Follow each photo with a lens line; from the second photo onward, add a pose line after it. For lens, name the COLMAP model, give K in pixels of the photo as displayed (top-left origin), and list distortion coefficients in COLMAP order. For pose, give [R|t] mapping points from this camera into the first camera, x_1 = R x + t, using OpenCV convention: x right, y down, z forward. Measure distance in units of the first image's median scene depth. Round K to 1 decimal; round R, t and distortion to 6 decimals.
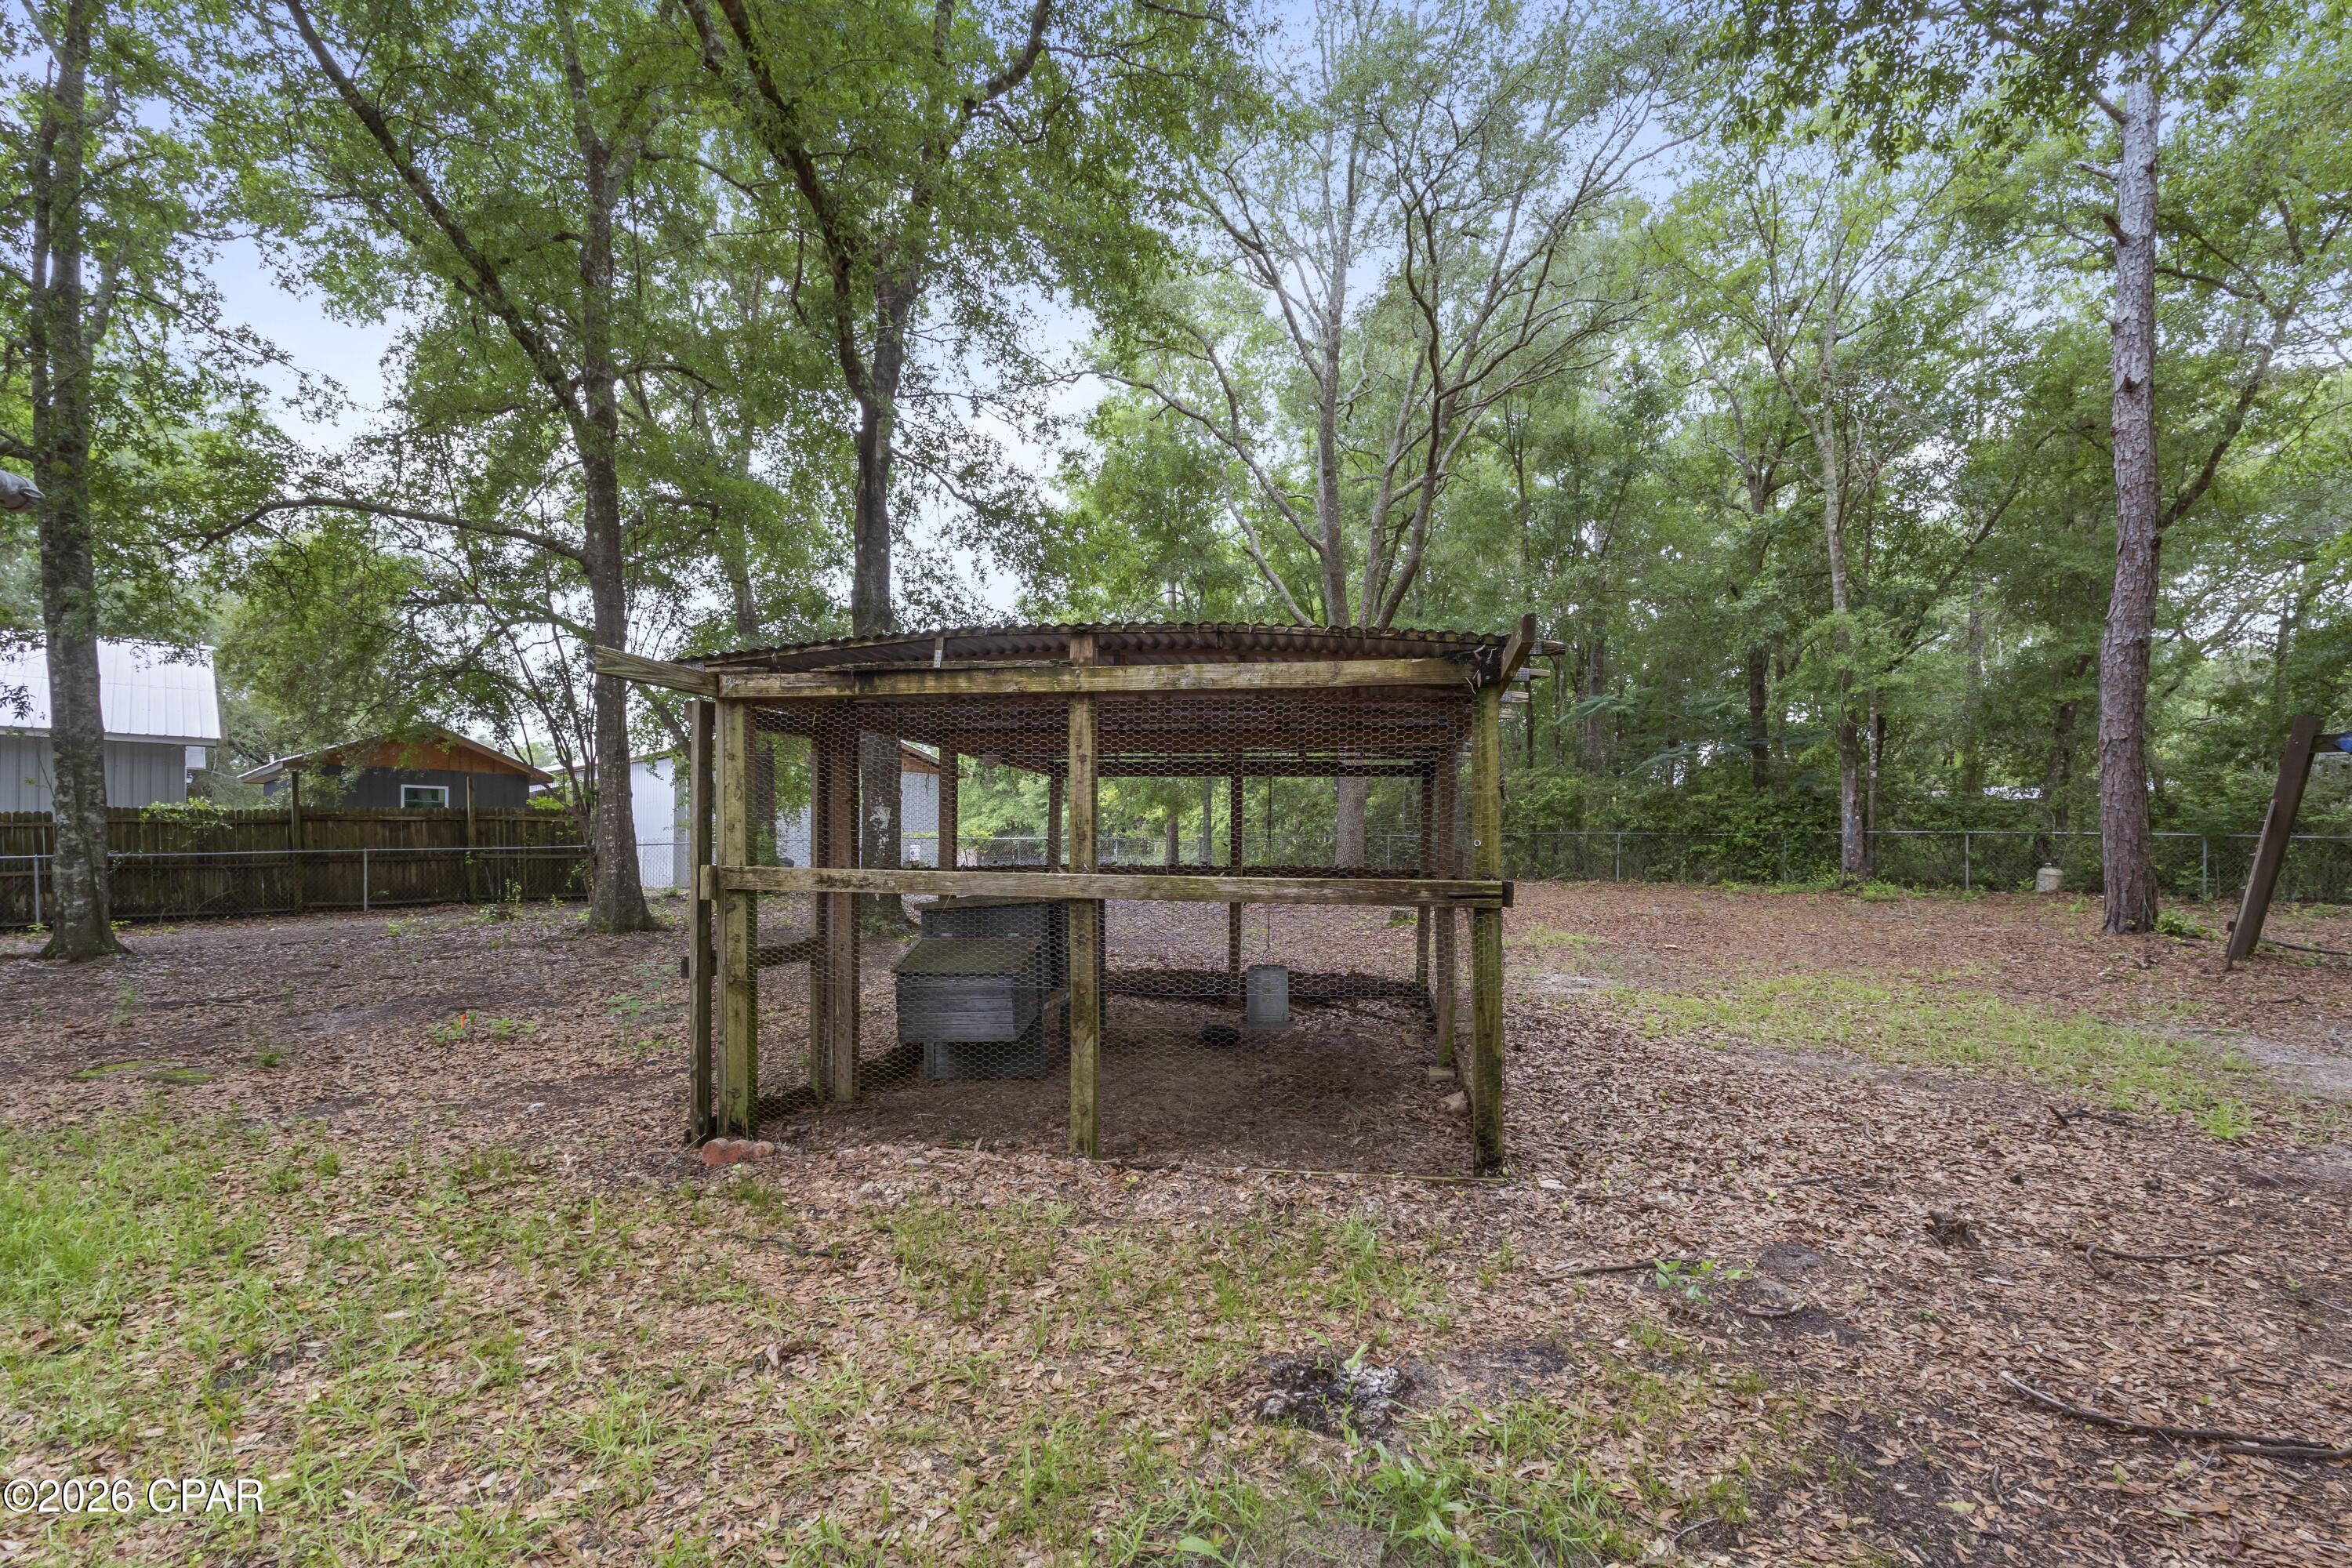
lens RADIAL K [[1093.2, 0, 1176.3], [0, 1093.2, 877.4], [0, 0, 1]] dist [0.003717, 0.000661]
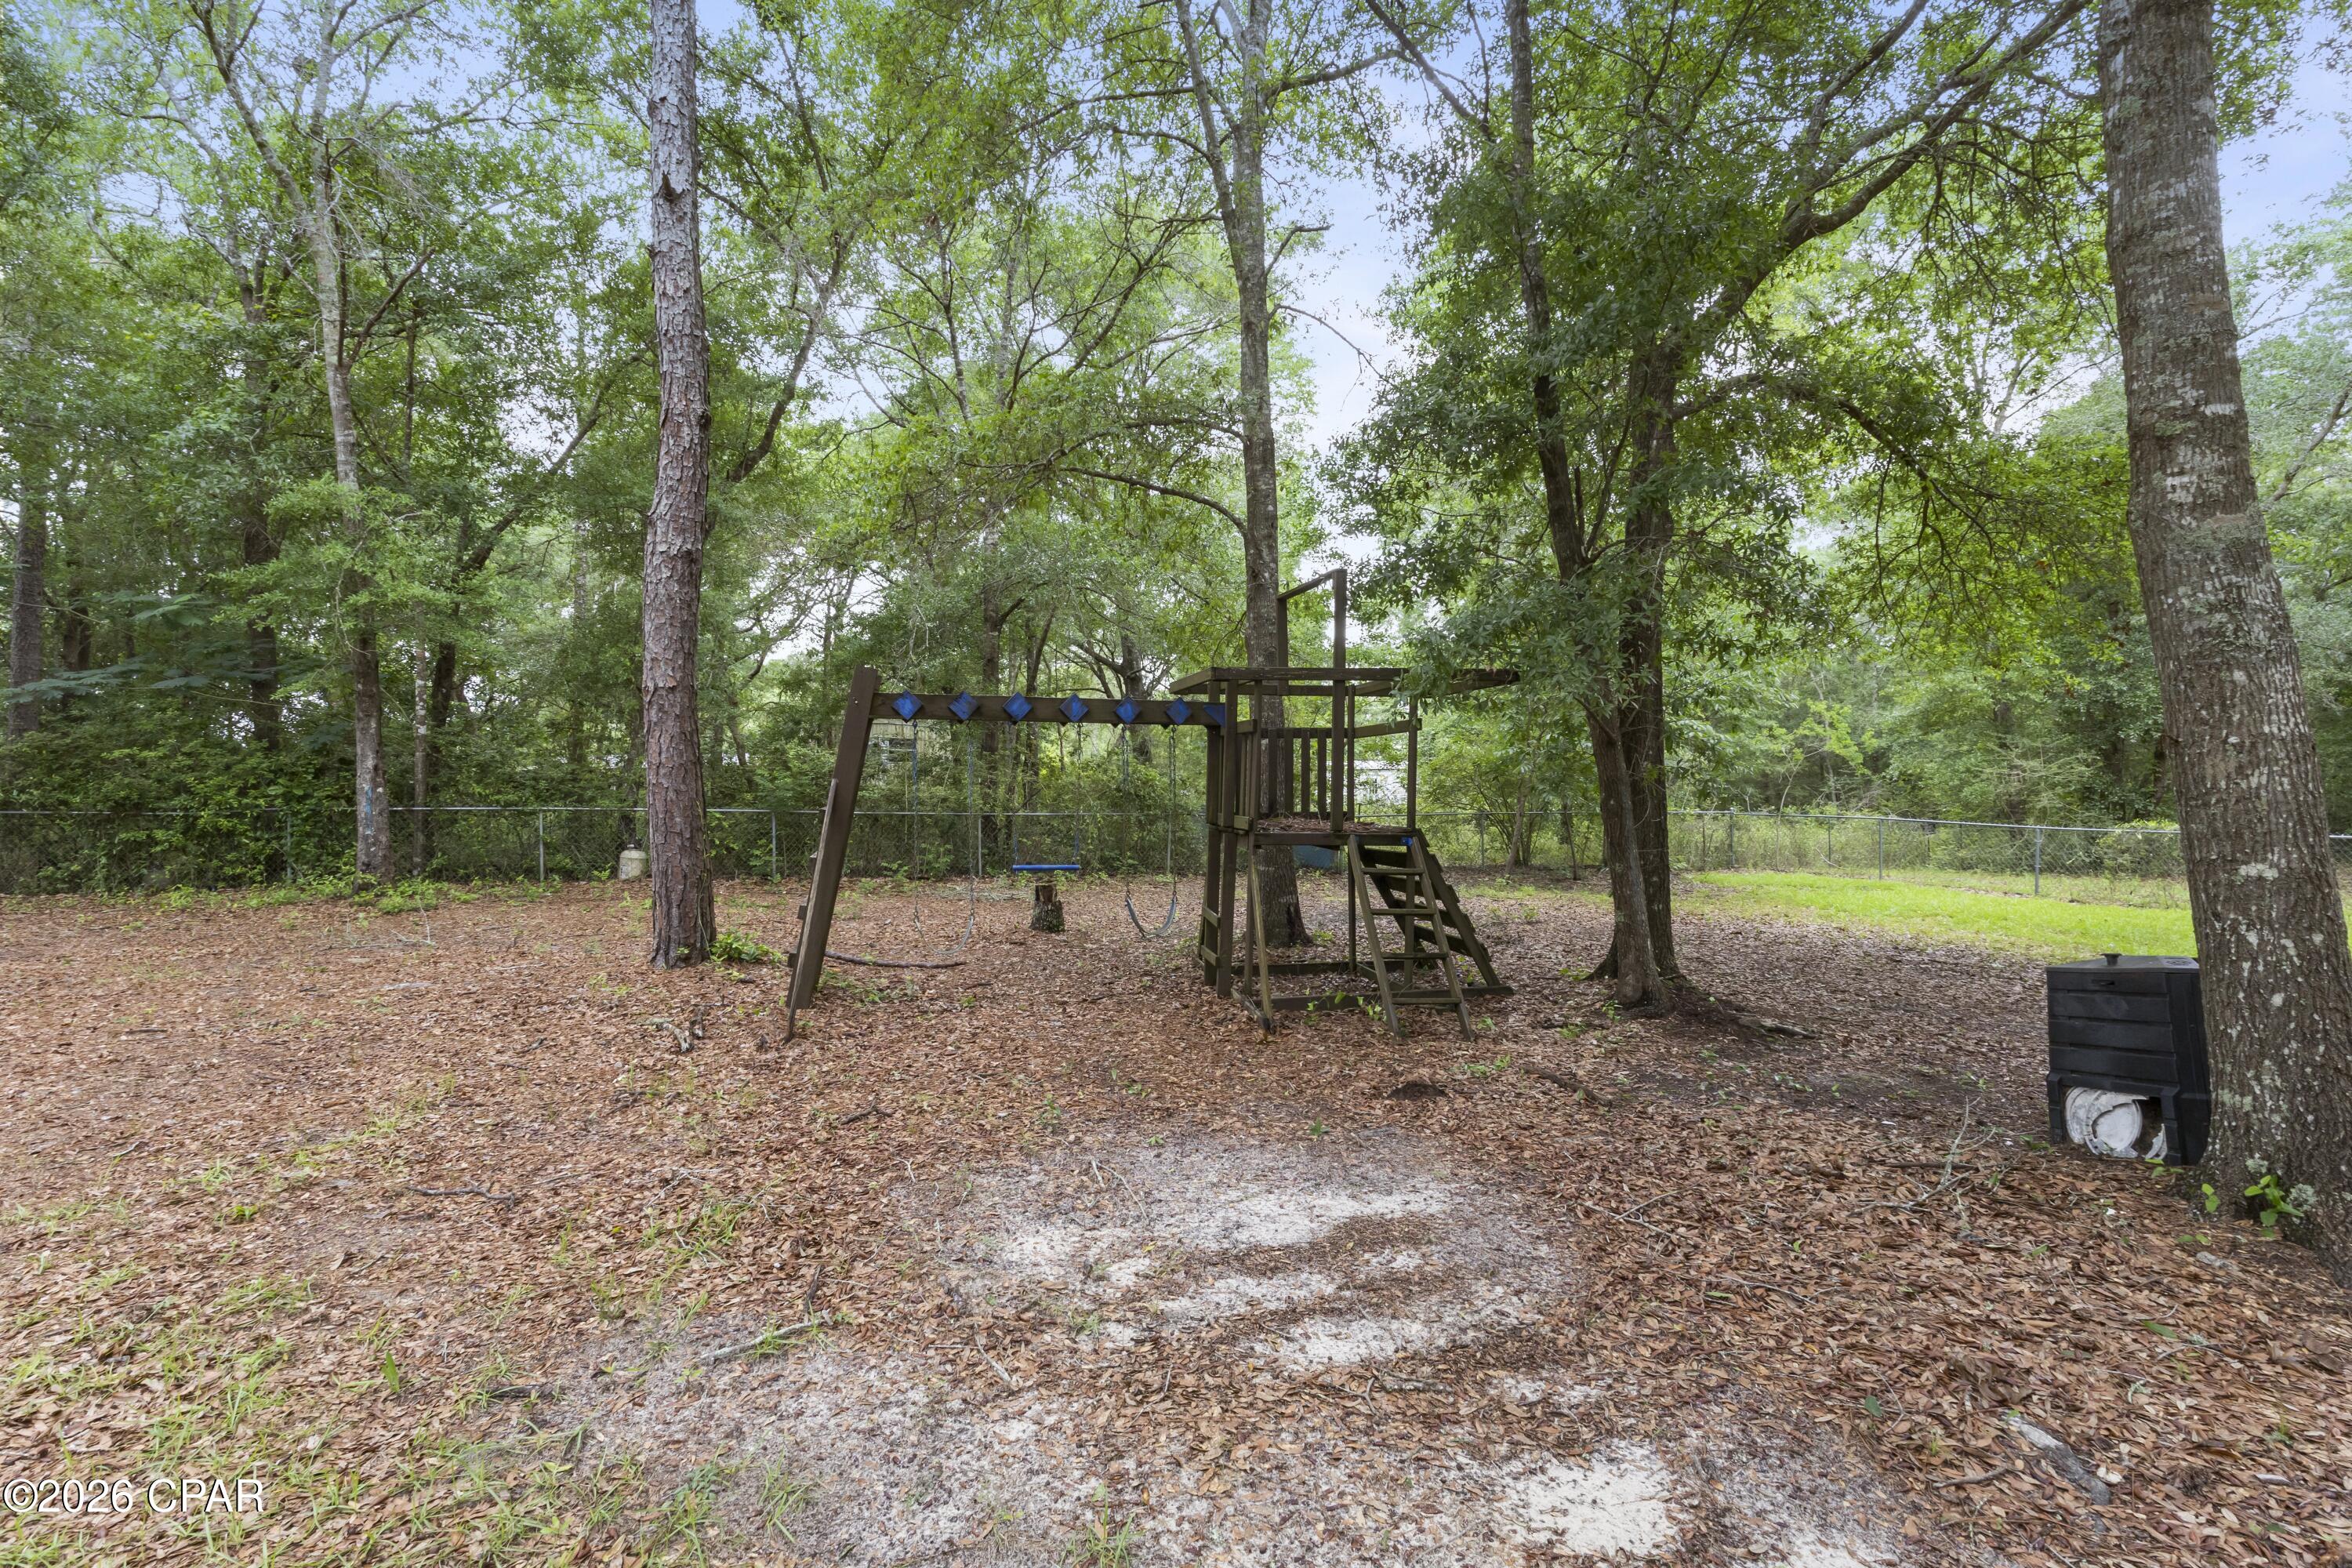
lens RADIAL K [[1060.8, 0, 1175.6], [0, 1060.8, 760.5], [0, 0, 1]] dist [0.013347, -0.003981]
pose [[0.447603, 0.030706, 0.893705, 0.244680], [0.036068, 0.997977, -0.052353, -0.019771], [-0.893505, 0.055667, 0.445590, 0.251084]]
